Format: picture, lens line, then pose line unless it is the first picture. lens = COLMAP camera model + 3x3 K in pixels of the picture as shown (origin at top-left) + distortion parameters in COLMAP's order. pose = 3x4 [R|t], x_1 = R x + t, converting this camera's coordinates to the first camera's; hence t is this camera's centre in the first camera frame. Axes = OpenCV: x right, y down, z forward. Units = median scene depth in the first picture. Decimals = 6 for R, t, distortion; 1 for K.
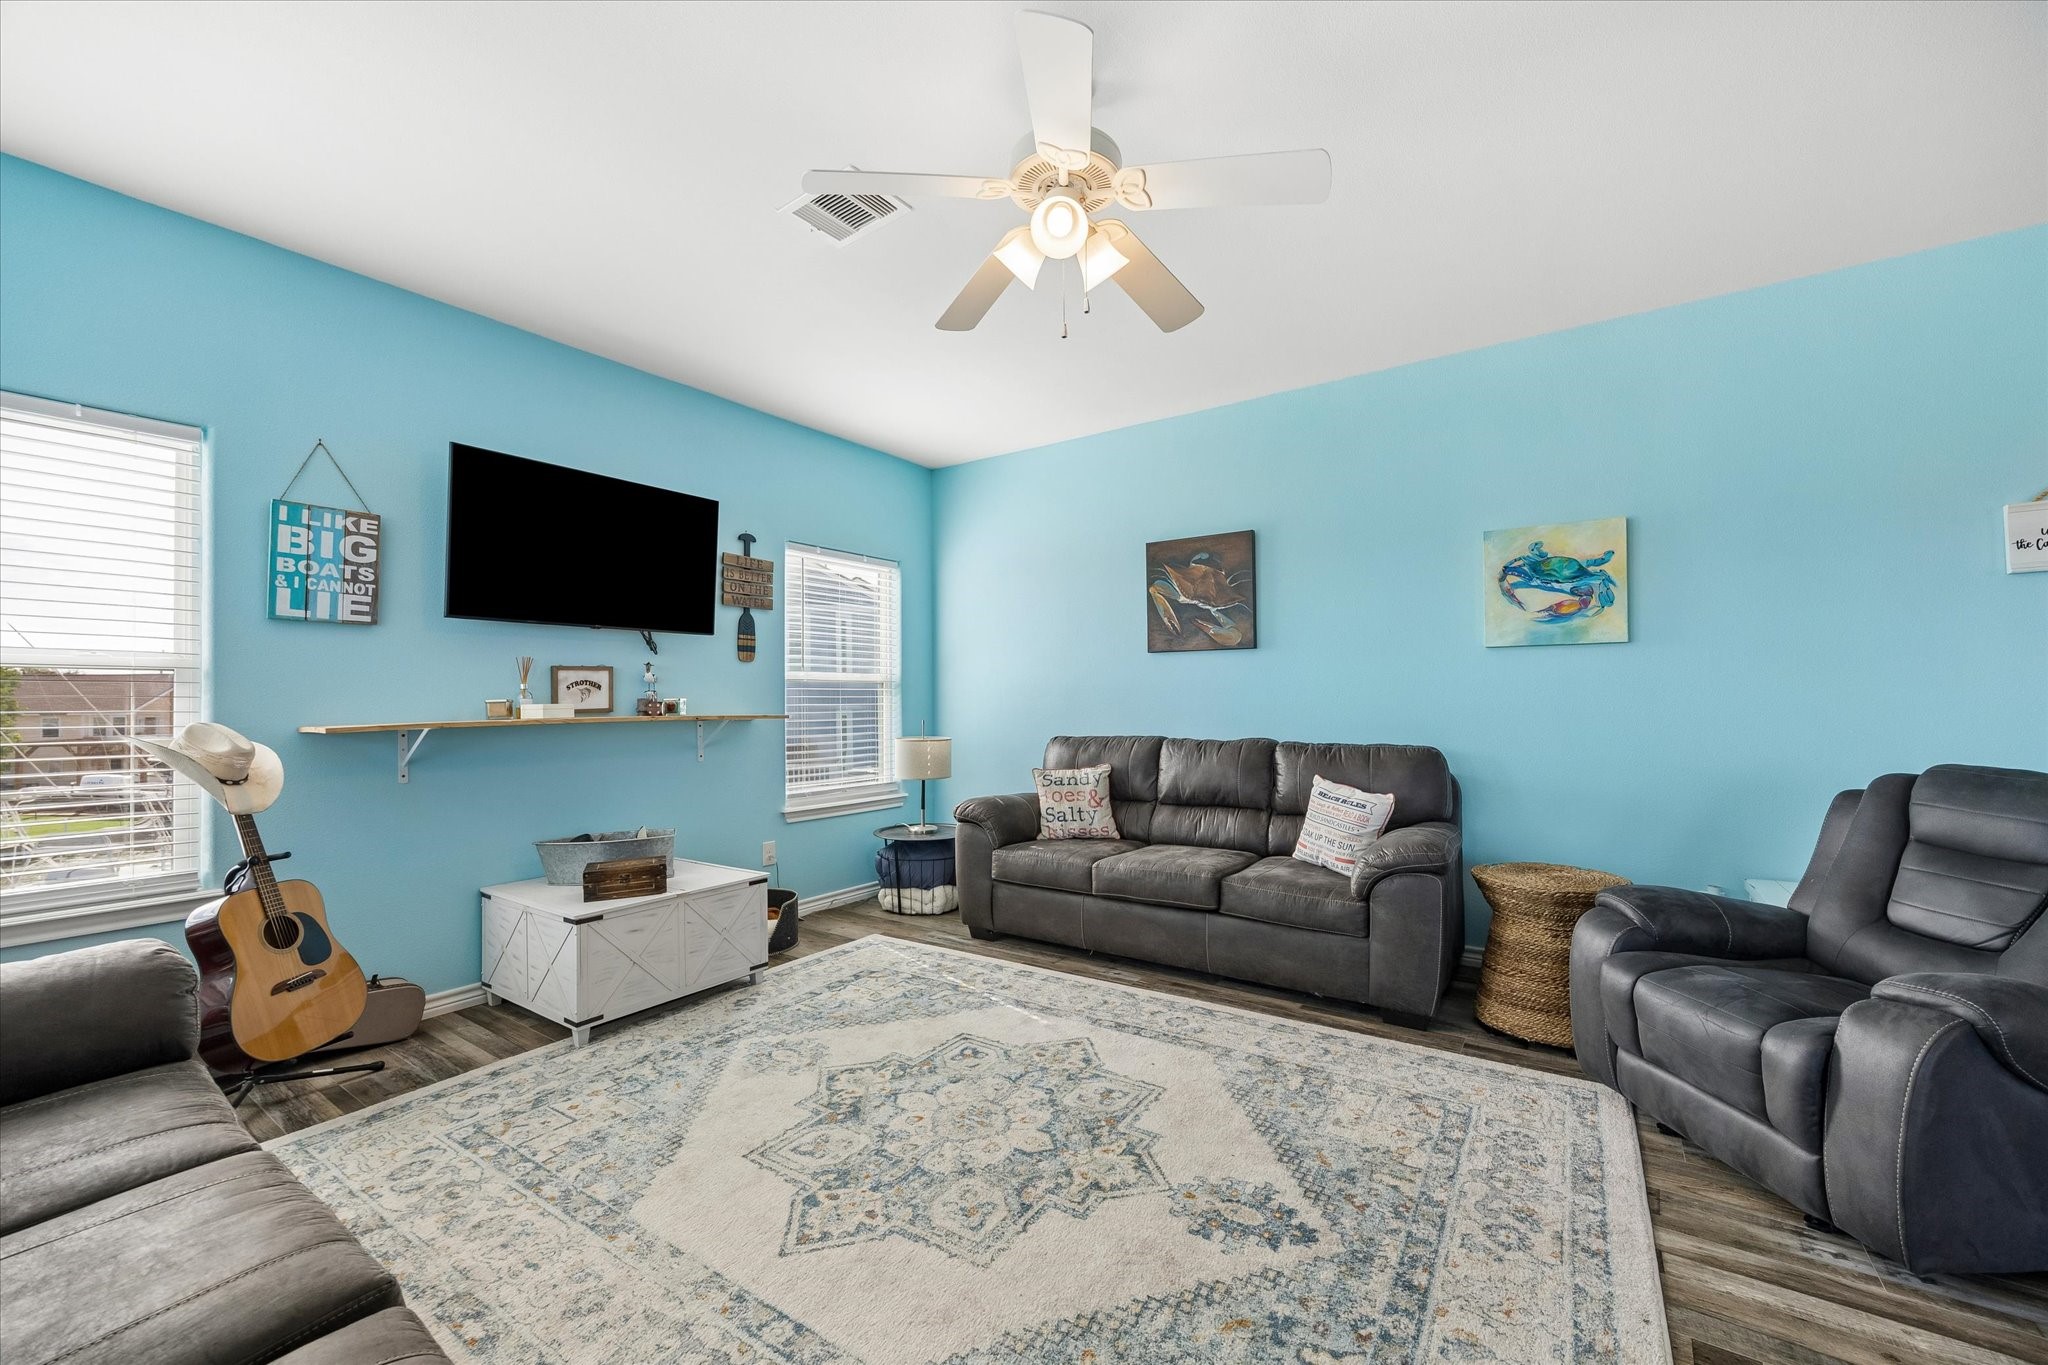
lens RADIAL K [[807.6, 0, 1024.9], [0, 807.6, 688.6], [0, 0, 1]] dist [-0.001799, 0.000569]
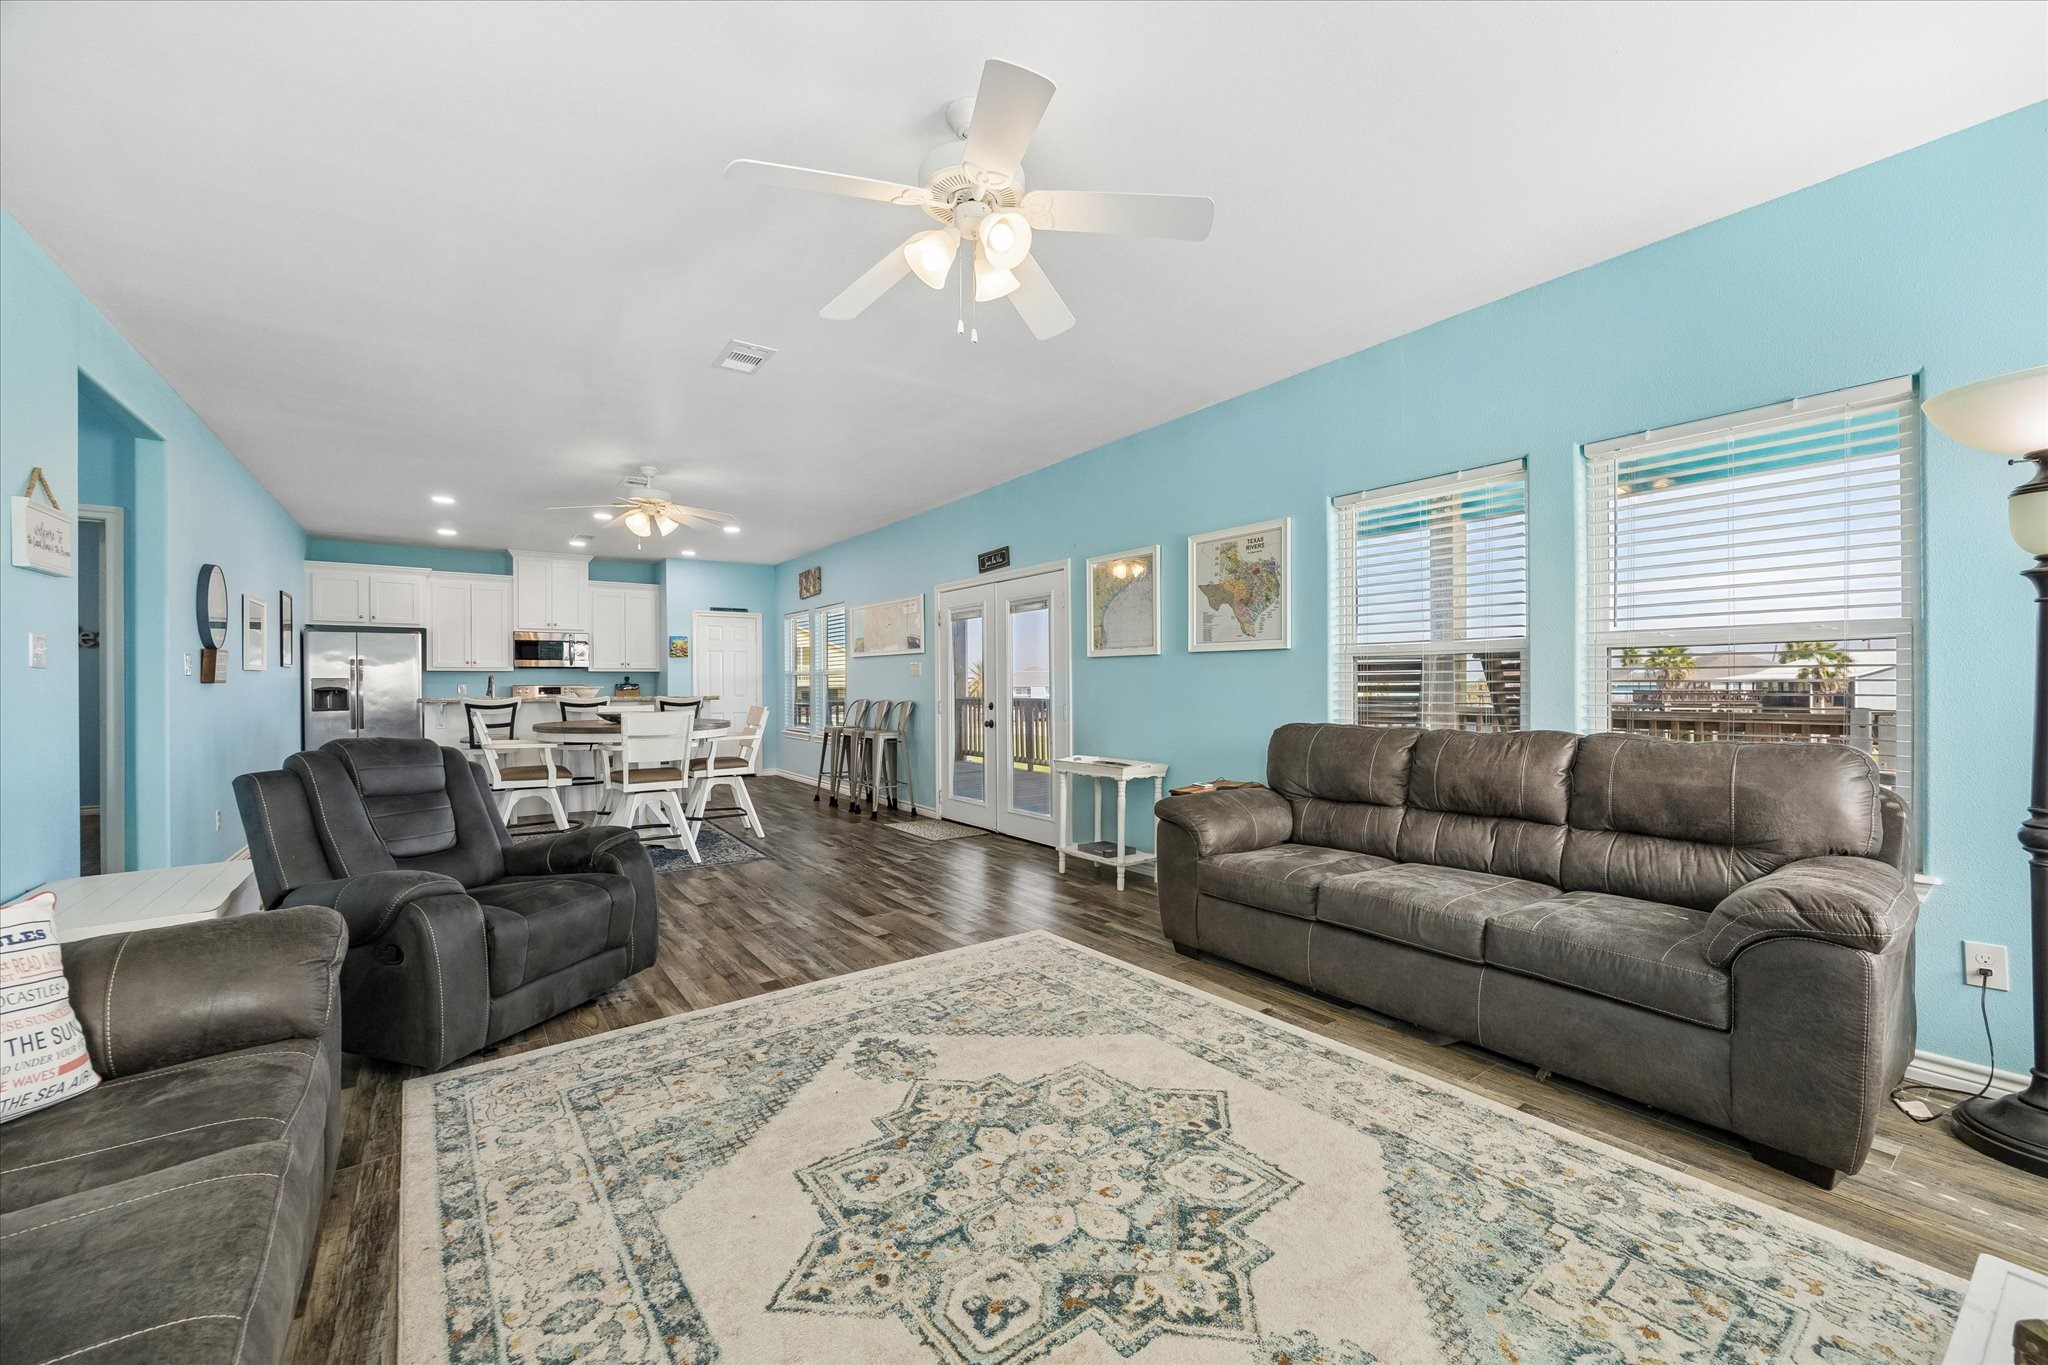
lens RADIAL K [[807.6, 0, 1036.2], [0, 807.6, 677.1], [0, 0, 1]] dist [-0.001799, 0.000569]
pose [[-0.949345, 0.016572, 0.313797, -0.291108], [0.008929, 0.999628, -0.025778, 0.029555], [-0.314108, -0.021670, -0.949140, 1.593706]]
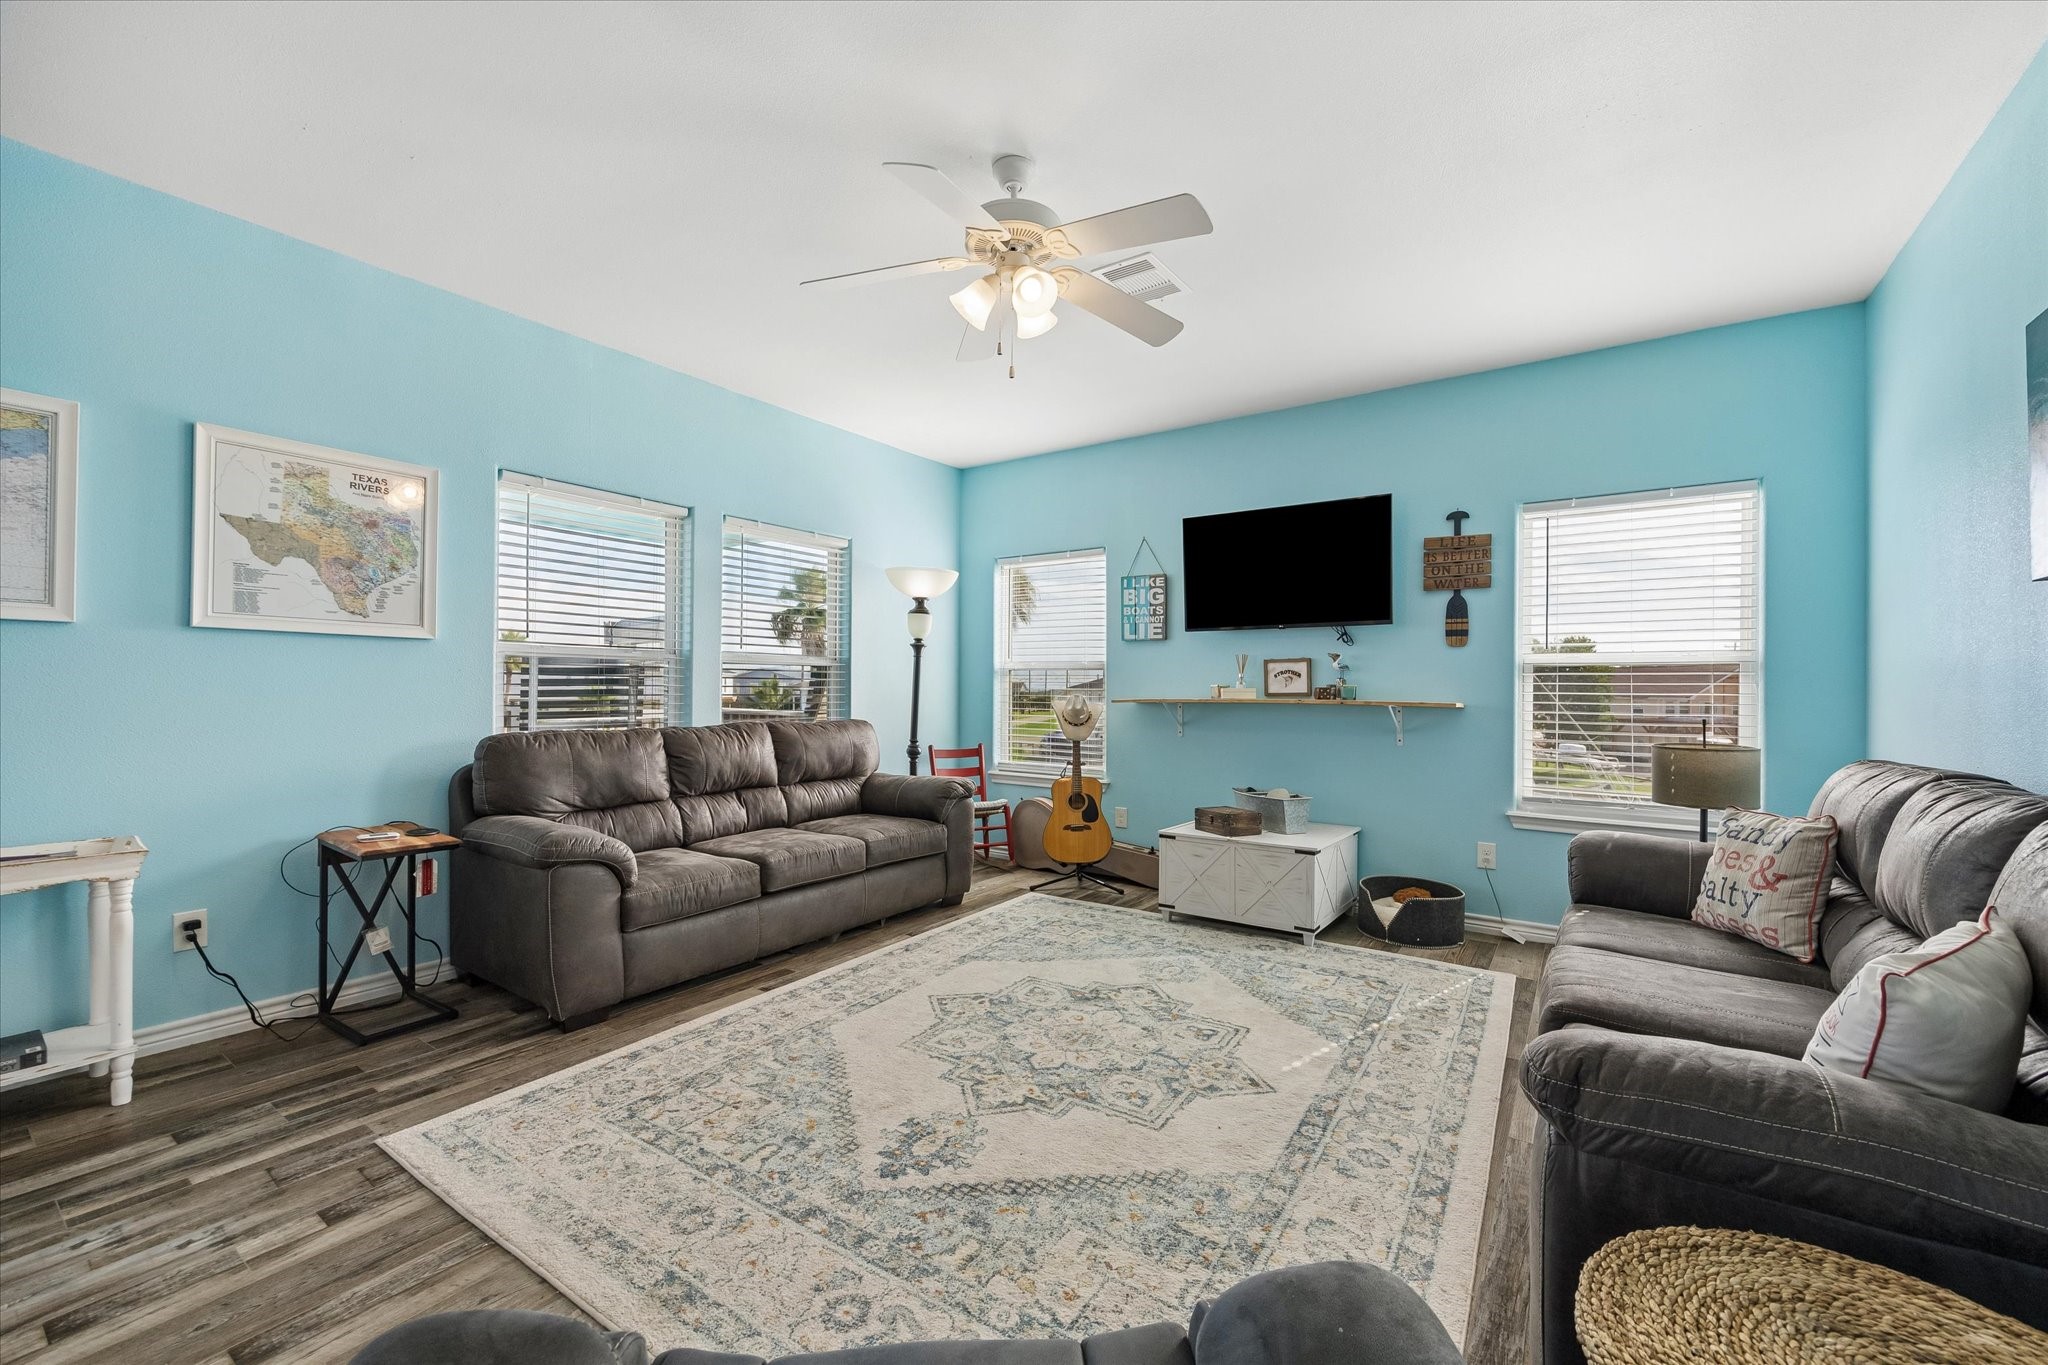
lens RADIAL K [[807.6, 0, 1035.2], [0, 807.6, 688.5], [0, 0, 1]] dist [-0.001799, 0.000569]
pose [[0.015111, 0.007906, -0.999855, 0.985920], [0.007692, 0.999938, 0.008023, 0.007429], [0.999856, -0.007812, 0.015049, 0.808565]]
